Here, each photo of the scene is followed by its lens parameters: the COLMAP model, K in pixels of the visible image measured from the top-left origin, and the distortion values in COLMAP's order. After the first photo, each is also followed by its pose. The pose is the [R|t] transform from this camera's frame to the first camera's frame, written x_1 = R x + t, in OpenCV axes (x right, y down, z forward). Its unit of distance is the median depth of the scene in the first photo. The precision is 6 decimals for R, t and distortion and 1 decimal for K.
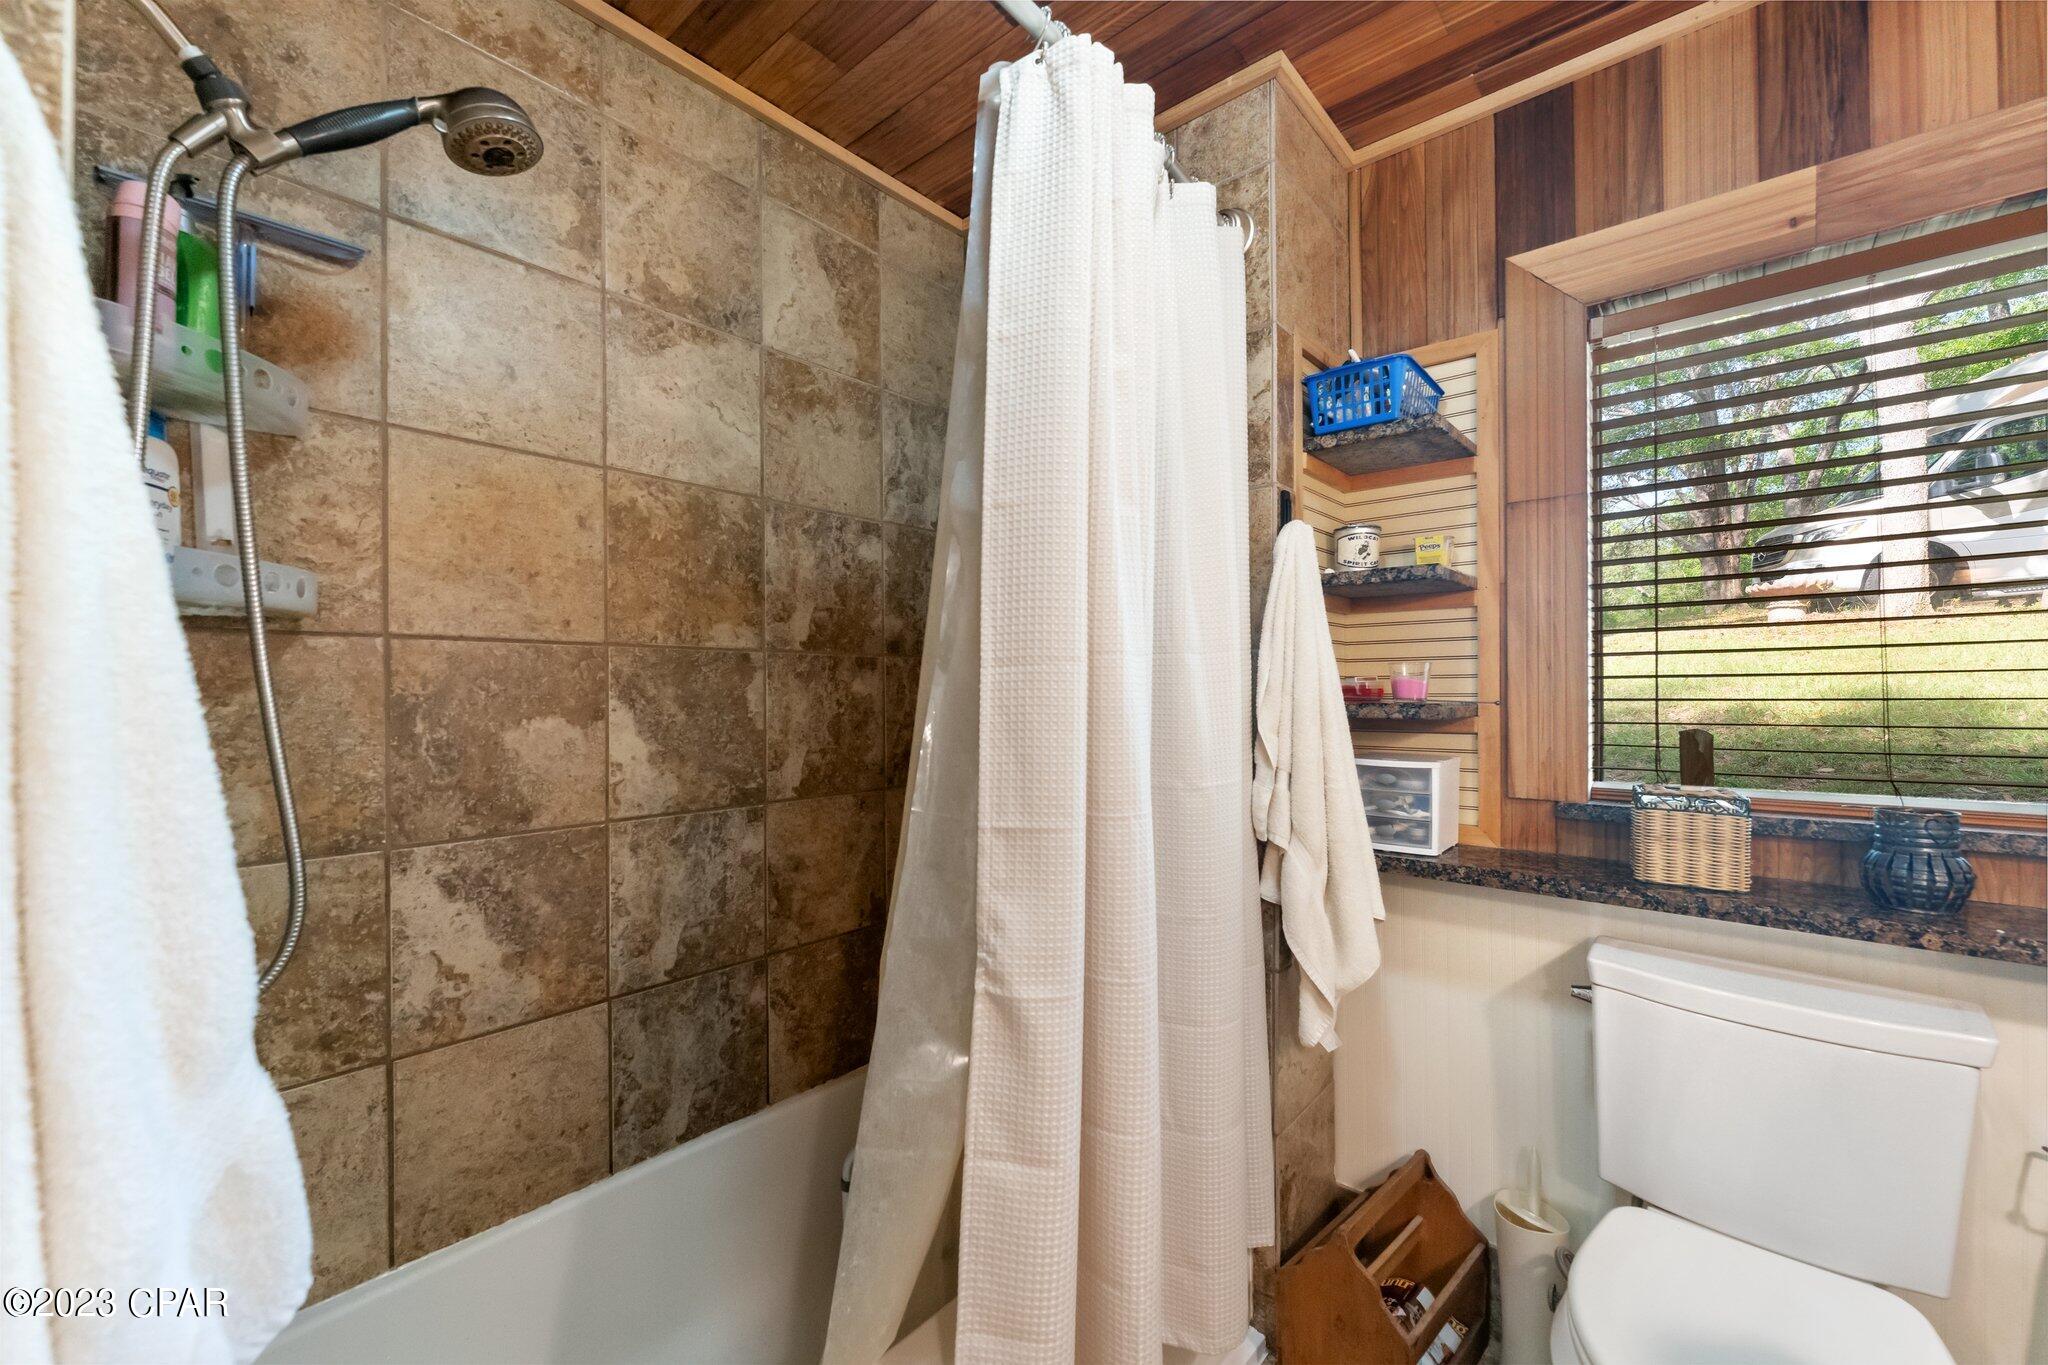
lens RADIAL K [[821.5, 0, 1013.9], [0, 821.5, 690.8], [0, 0, 1]] dist [0.006667, -0.002068]
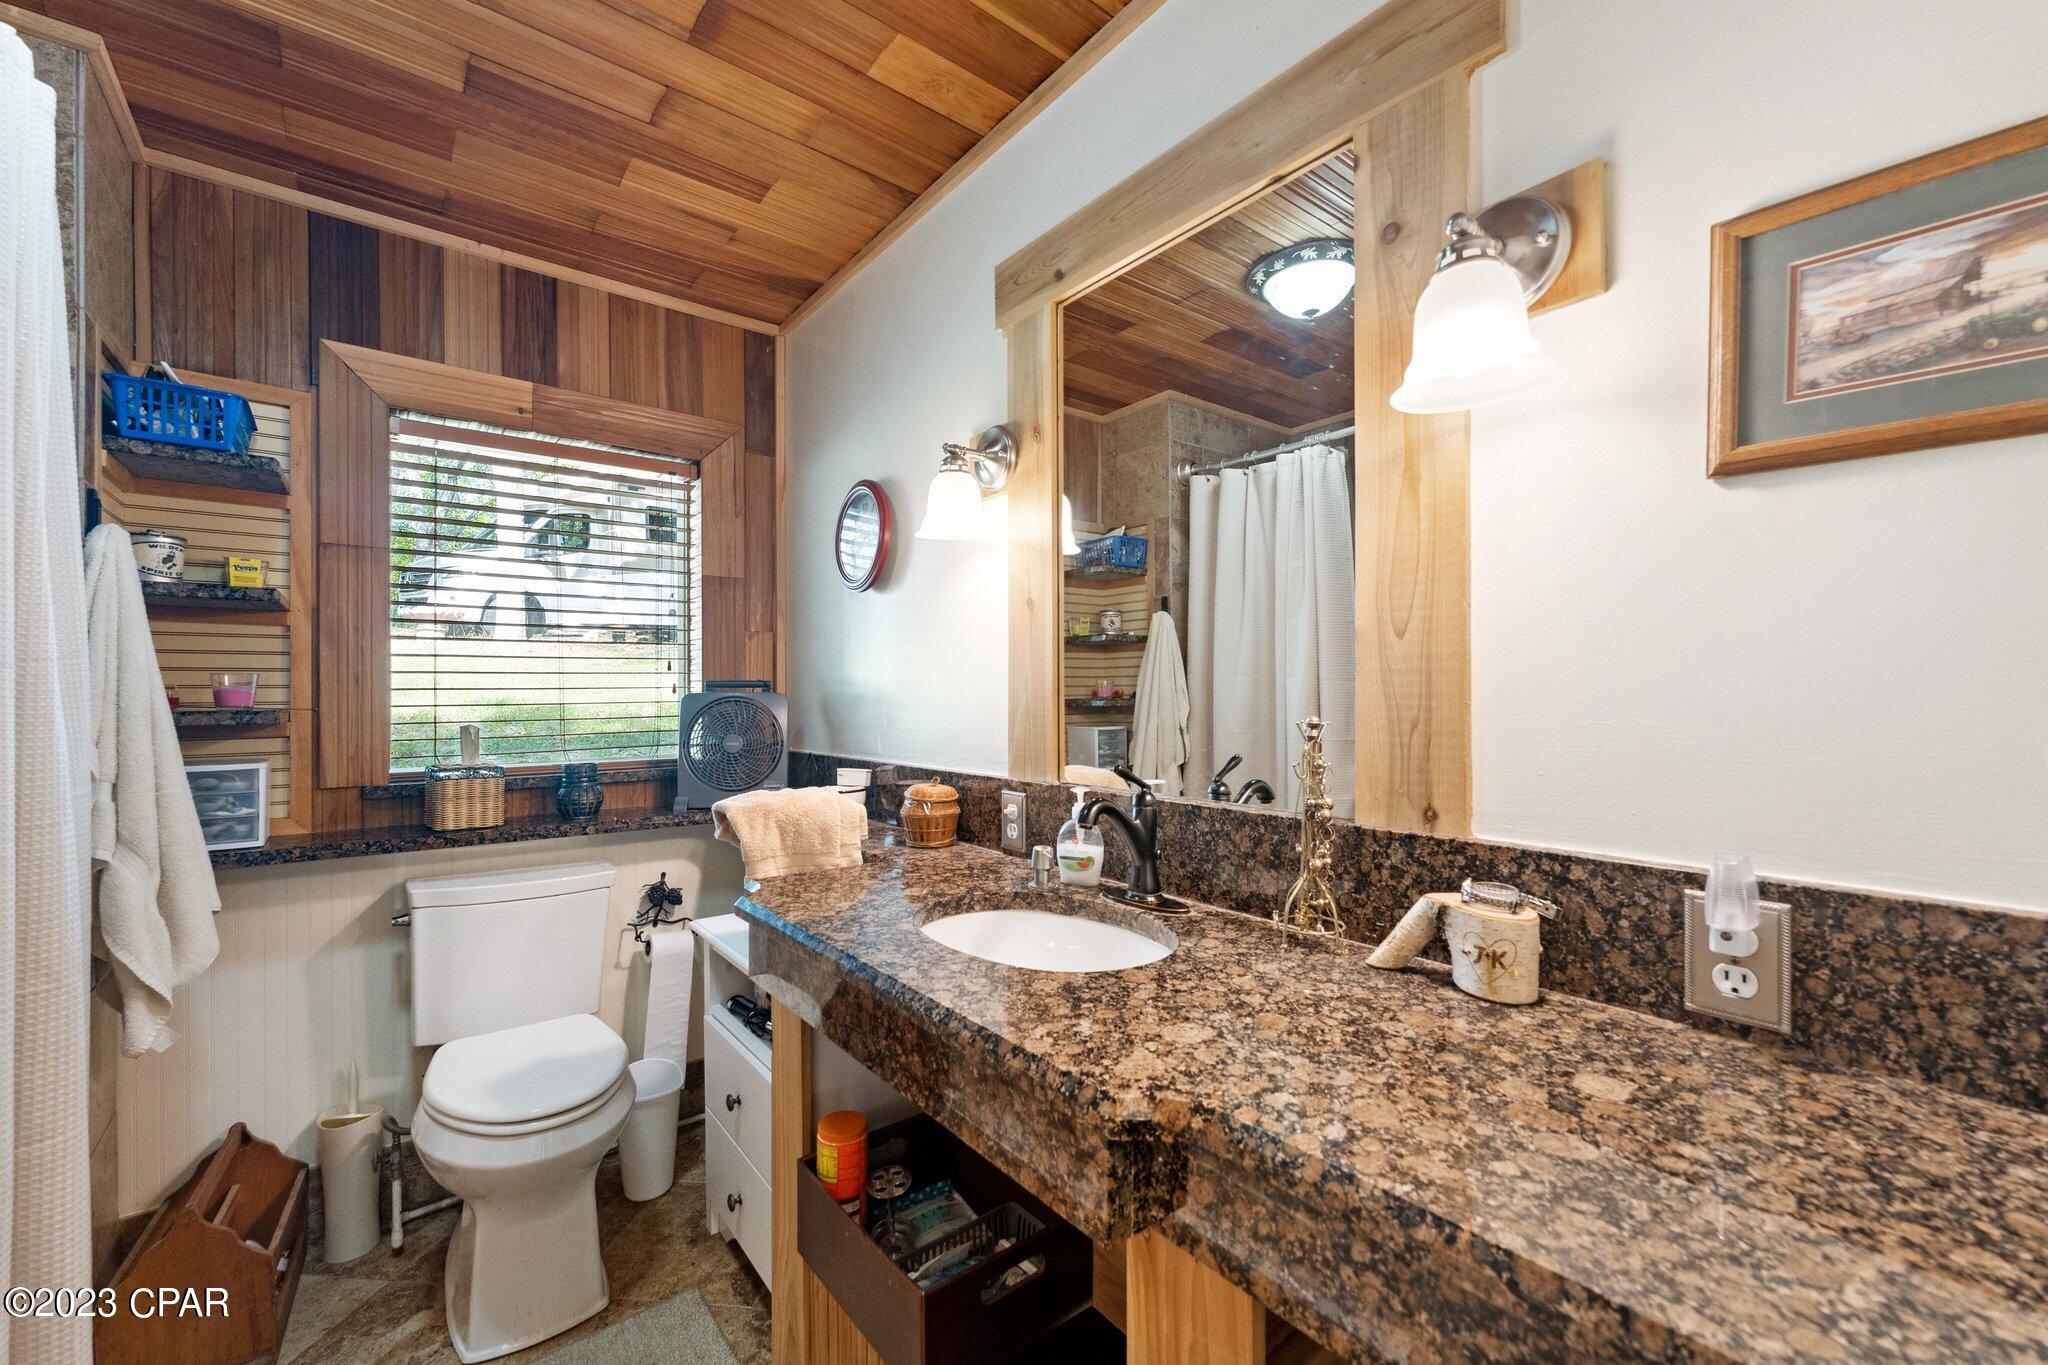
lens RADIAL K [[821.5, 0, 1013.9], [0, 821.5, 690.8], [0, 0, 1]] dist [0.006667, -0.002068]
pose [[0.184253, 0.008518, 0.982842, -0.404417], [0.003147, 0.999952, -0.009256, 0.001857], [-0.982874, 0.004798, 0.184217, -0.217579]]
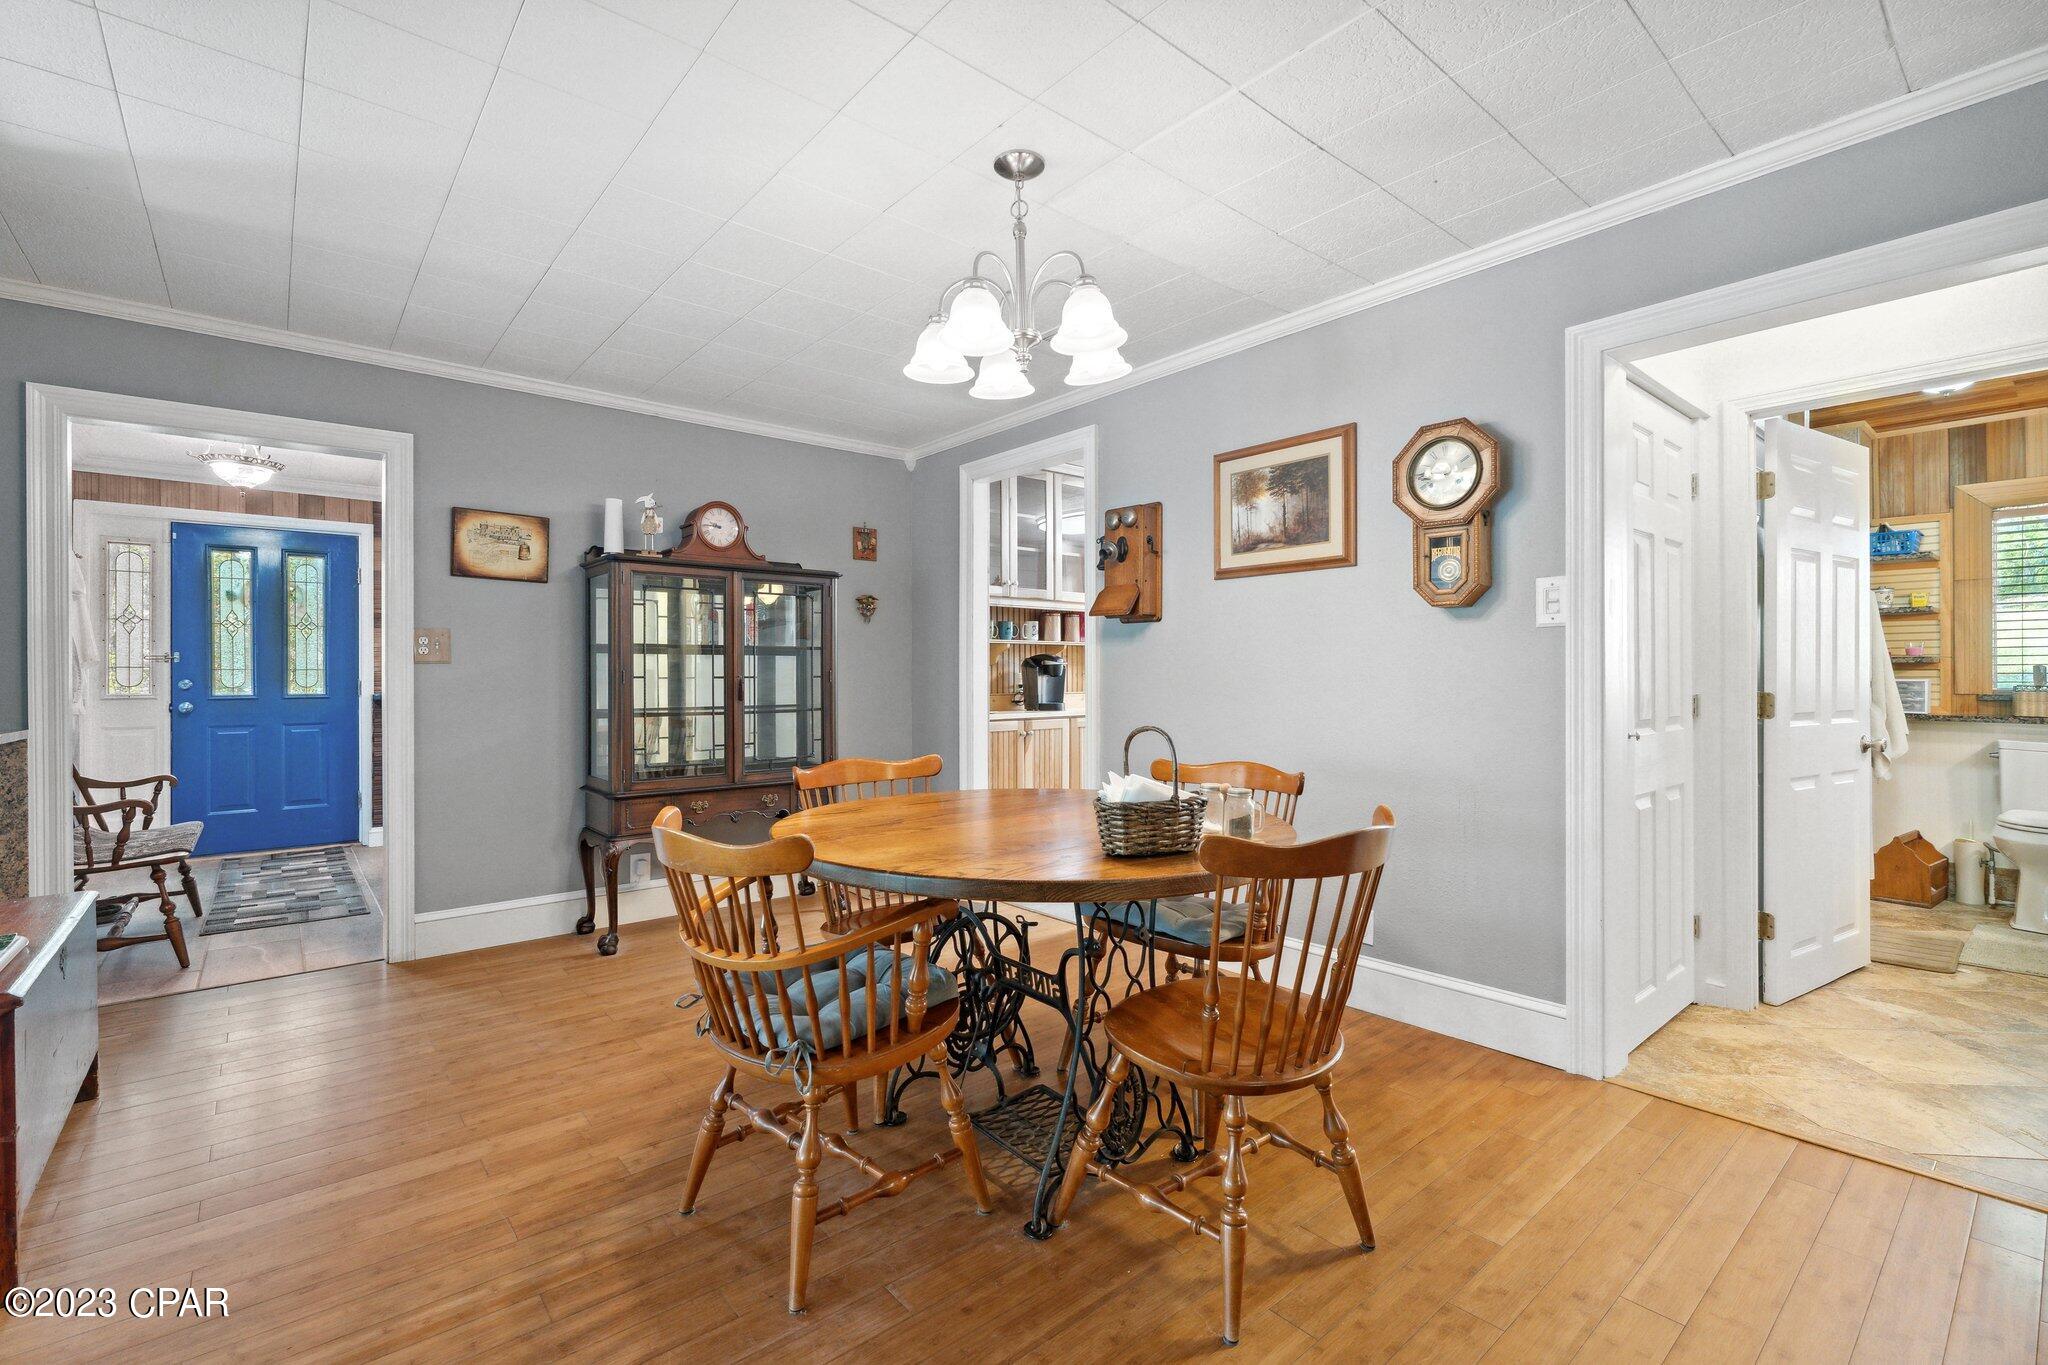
lens RADIAL K [[901.7, 0, 1014.8], [0, 901.7, 674.3], [0, 0, 1]] dist [0.001211, 0.000267]
pose [[0.987201, 0.002581, -0.159463, -1.930843], [-0.002658, 0.999996, -0.000269, 0.079019], [0.159461, 0.000689, 0.987204, -2.353320]]
